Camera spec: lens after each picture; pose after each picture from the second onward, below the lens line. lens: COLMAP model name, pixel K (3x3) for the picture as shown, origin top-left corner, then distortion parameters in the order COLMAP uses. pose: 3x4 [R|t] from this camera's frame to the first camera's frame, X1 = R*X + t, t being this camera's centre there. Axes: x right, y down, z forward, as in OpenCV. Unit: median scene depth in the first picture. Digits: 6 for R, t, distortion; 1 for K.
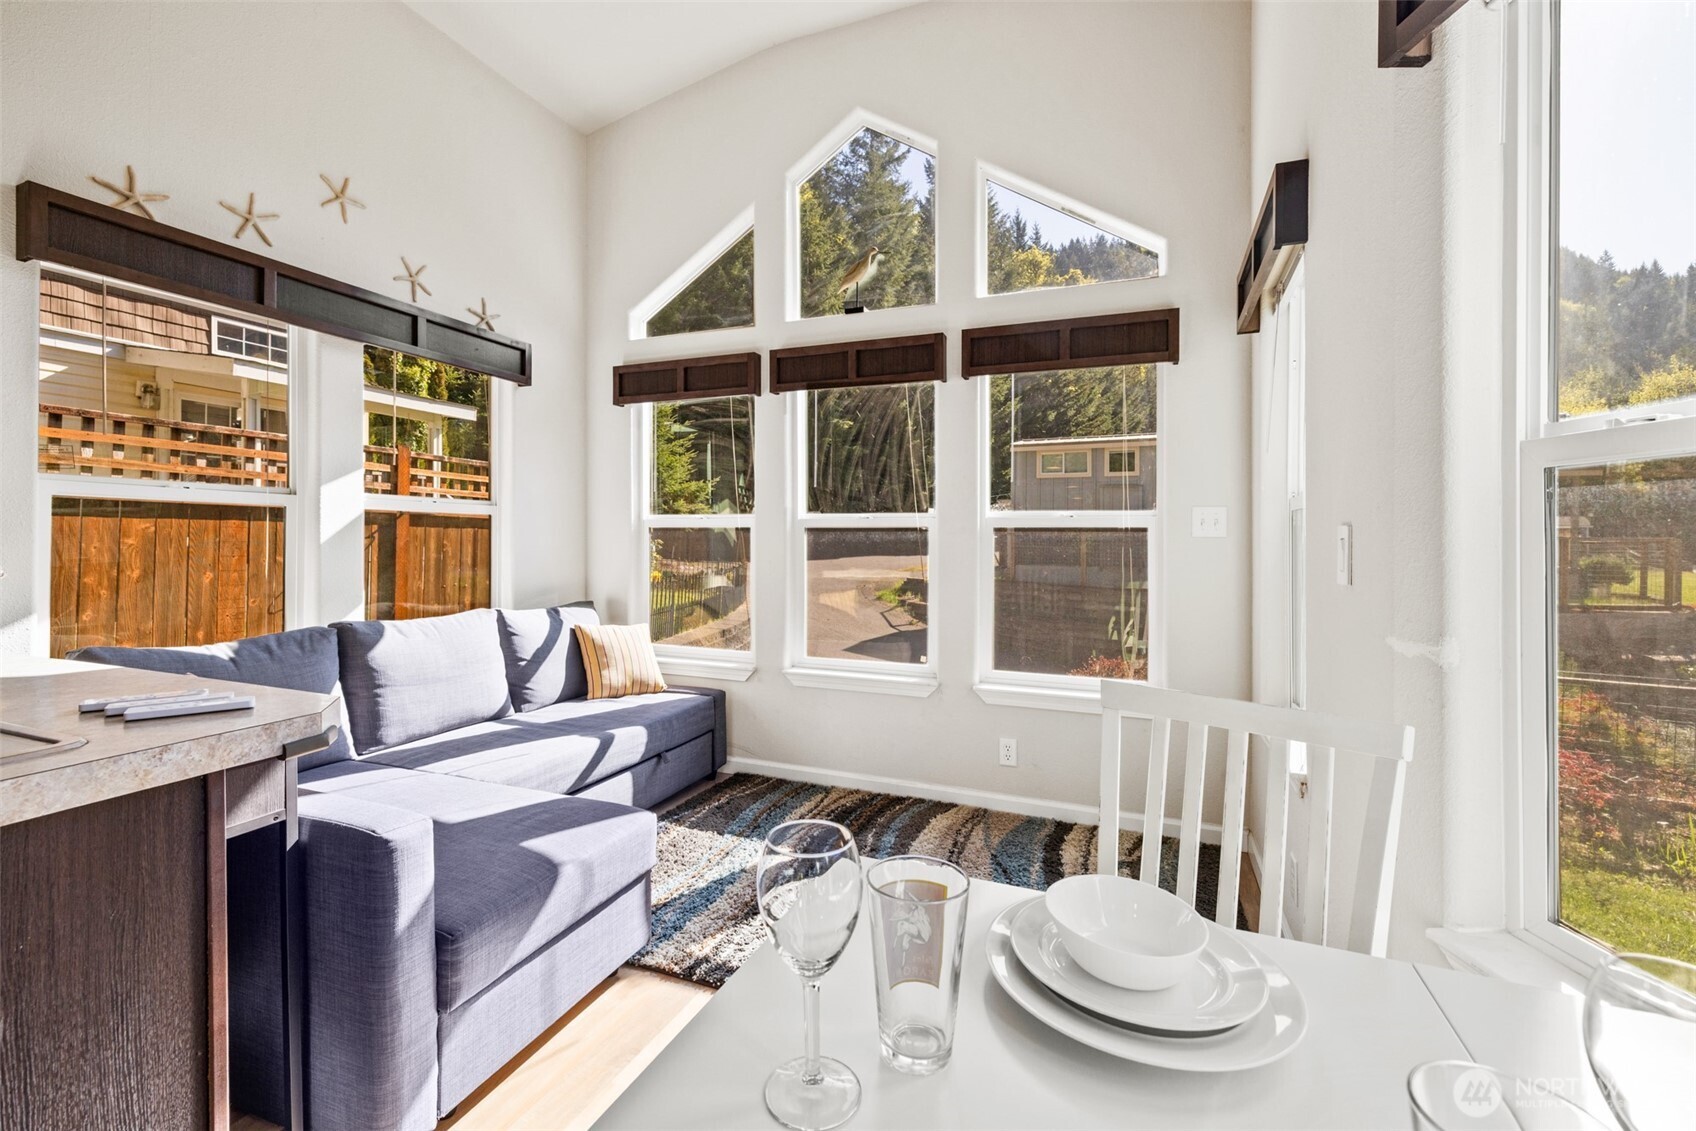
lens RADIAL K [[732.8, 0, 850.0], [0, 732.8, 547.7], [0, 0, 1]] dist [-0.001999, -0.000456]
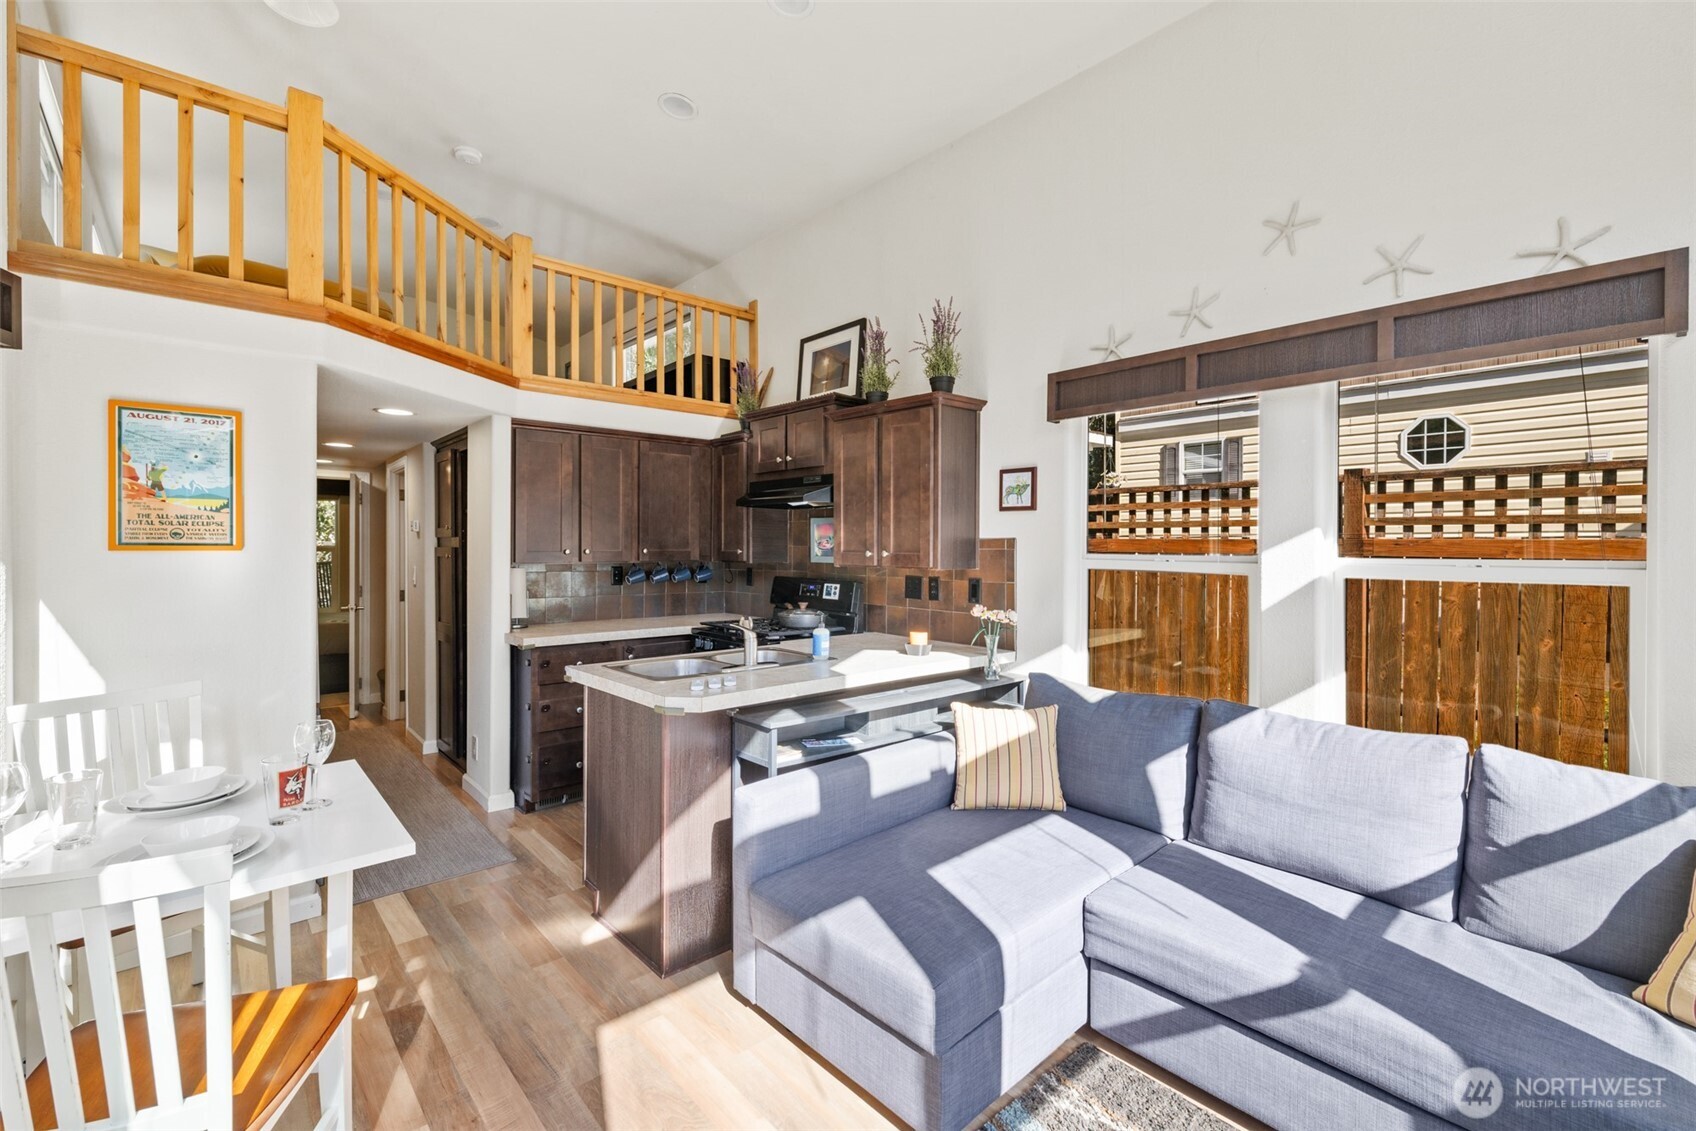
lens RADIAL K [[721.7, 0, 819.5], [0, 721.7, 561.2], [0, 0, 1]] dist [0.000207, 0.000100]
pose [[-0.463314, 0.009414, -0.886144, 0.316285], [-0.016630, 0.999675, 0.019315, -0.074636], [0.886038, 0.023685, -0.463007, 0.824120]]
